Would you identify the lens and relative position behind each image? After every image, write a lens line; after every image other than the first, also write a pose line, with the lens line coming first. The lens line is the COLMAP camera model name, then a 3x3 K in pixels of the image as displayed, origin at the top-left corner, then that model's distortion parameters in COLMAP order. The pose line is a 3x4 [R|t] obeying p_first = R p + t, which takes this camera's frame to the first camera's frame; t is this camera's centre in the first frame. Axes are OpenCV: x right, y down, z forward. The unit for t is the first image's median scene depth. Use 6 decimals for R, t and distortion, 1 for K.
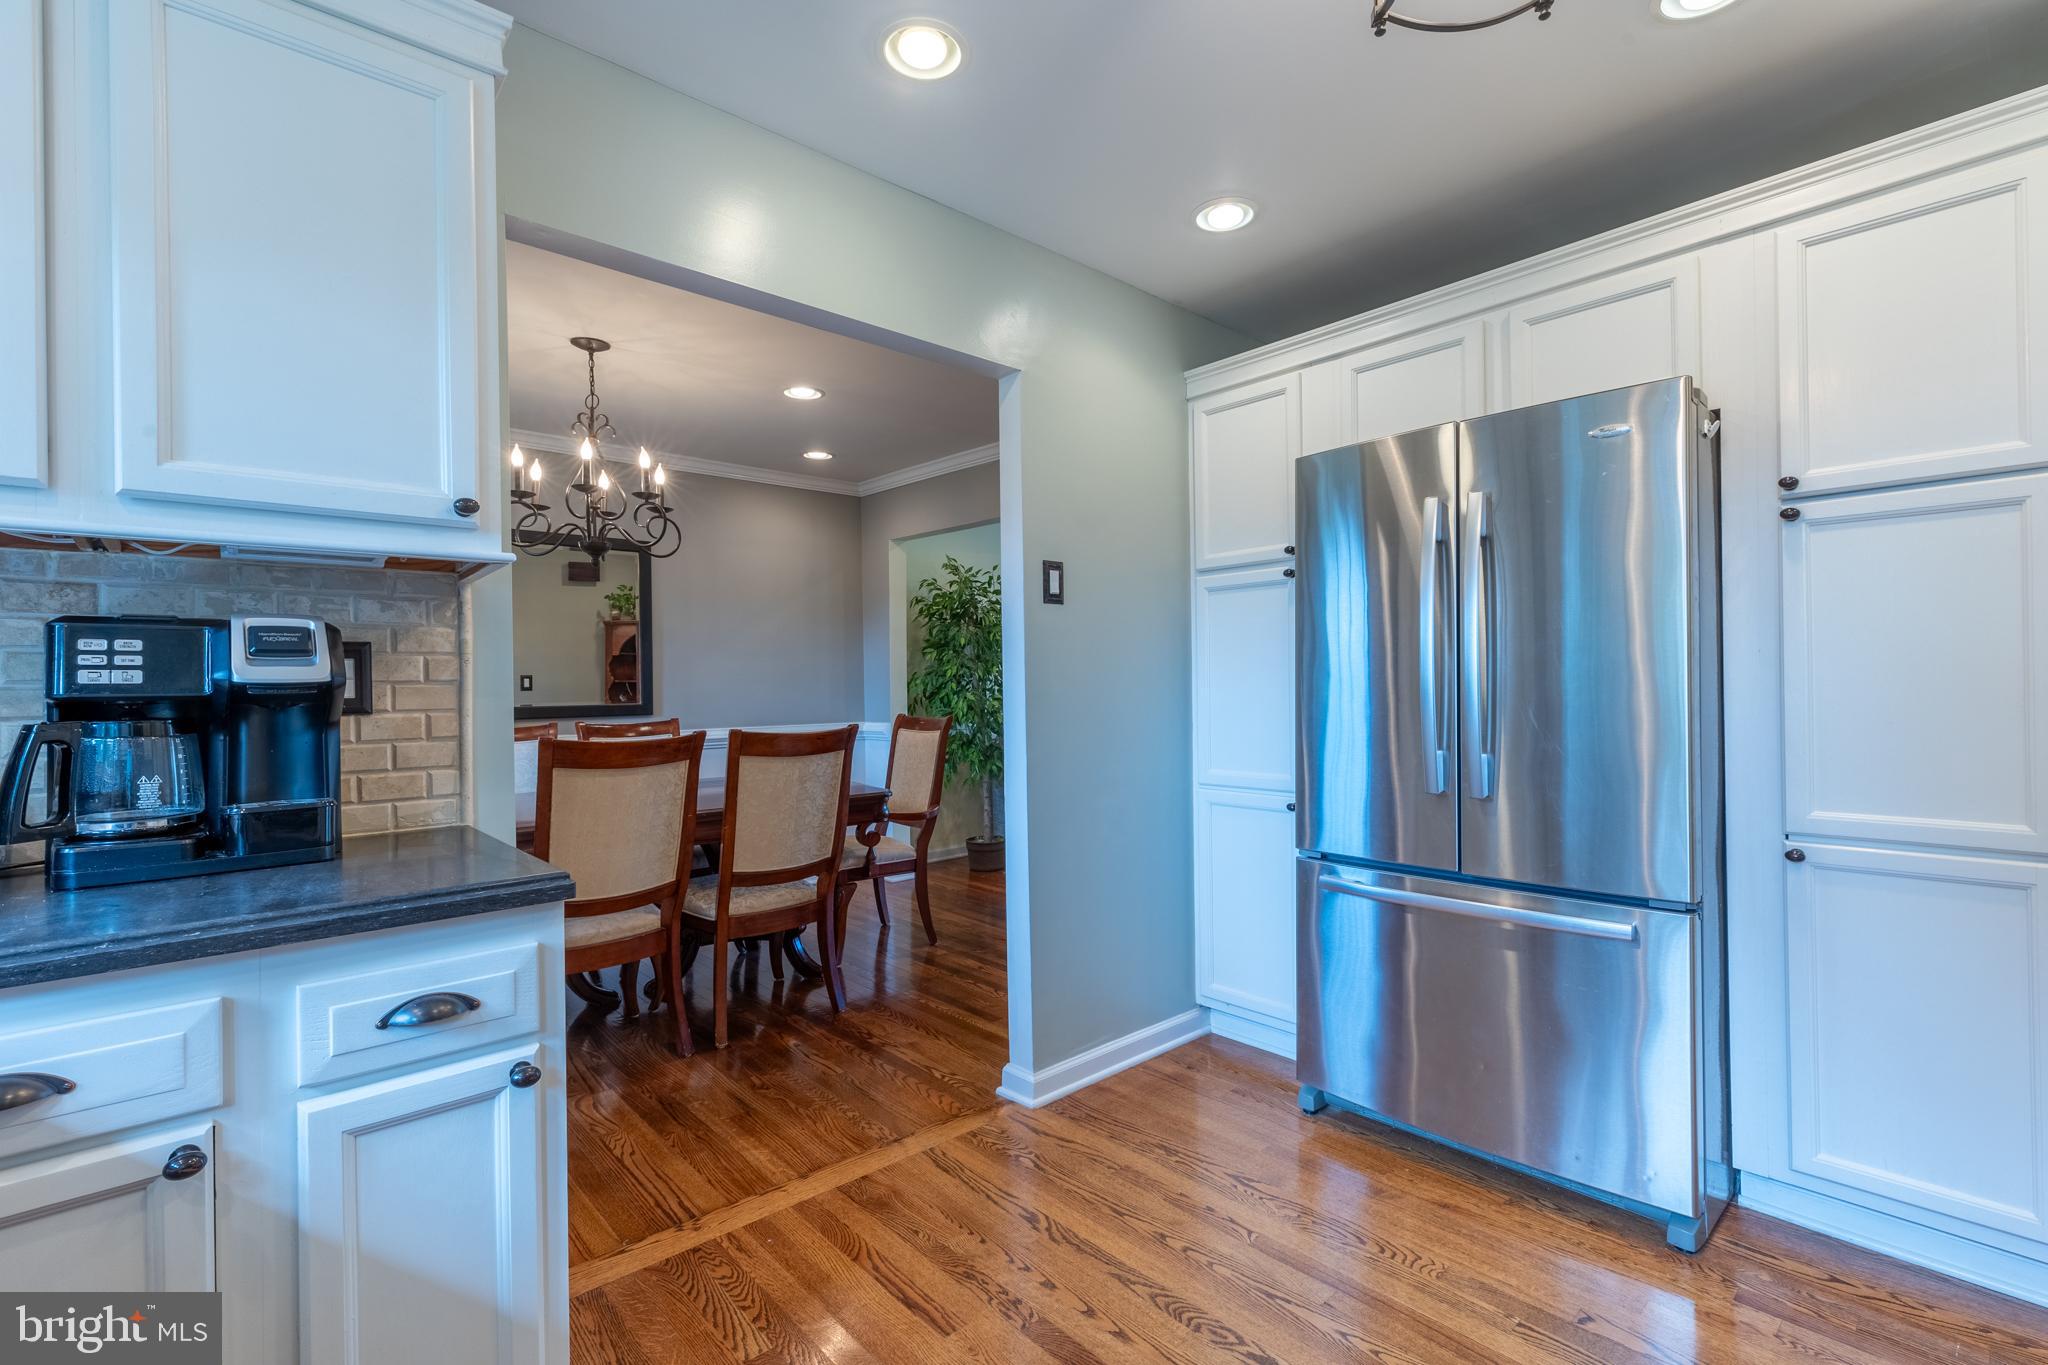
lens RADIAL K [[913.2, 0, 1031.3], [0, 913.2, 684.1], [0, 0, 1]] dist [0.000112, 0.000362]
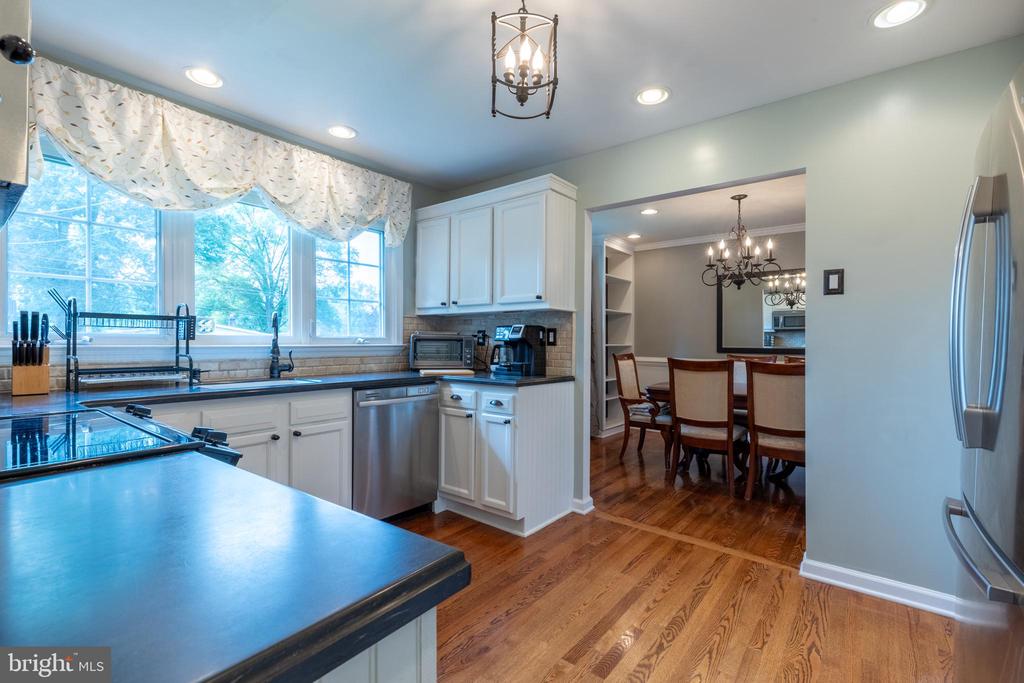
lens RADIAL K [[456.6, 0, 515.7], [0, 456.6, 342.3], [0, 0, 1]] dist [0.000112, 0.000362]
pose [[0.168218, 0.018732, -0.985572, 0.915576], [-0.005949, 0.999821, 0.017987, -0.013397], [0.985732, 0.002837, 0.168300, 0.332011]]
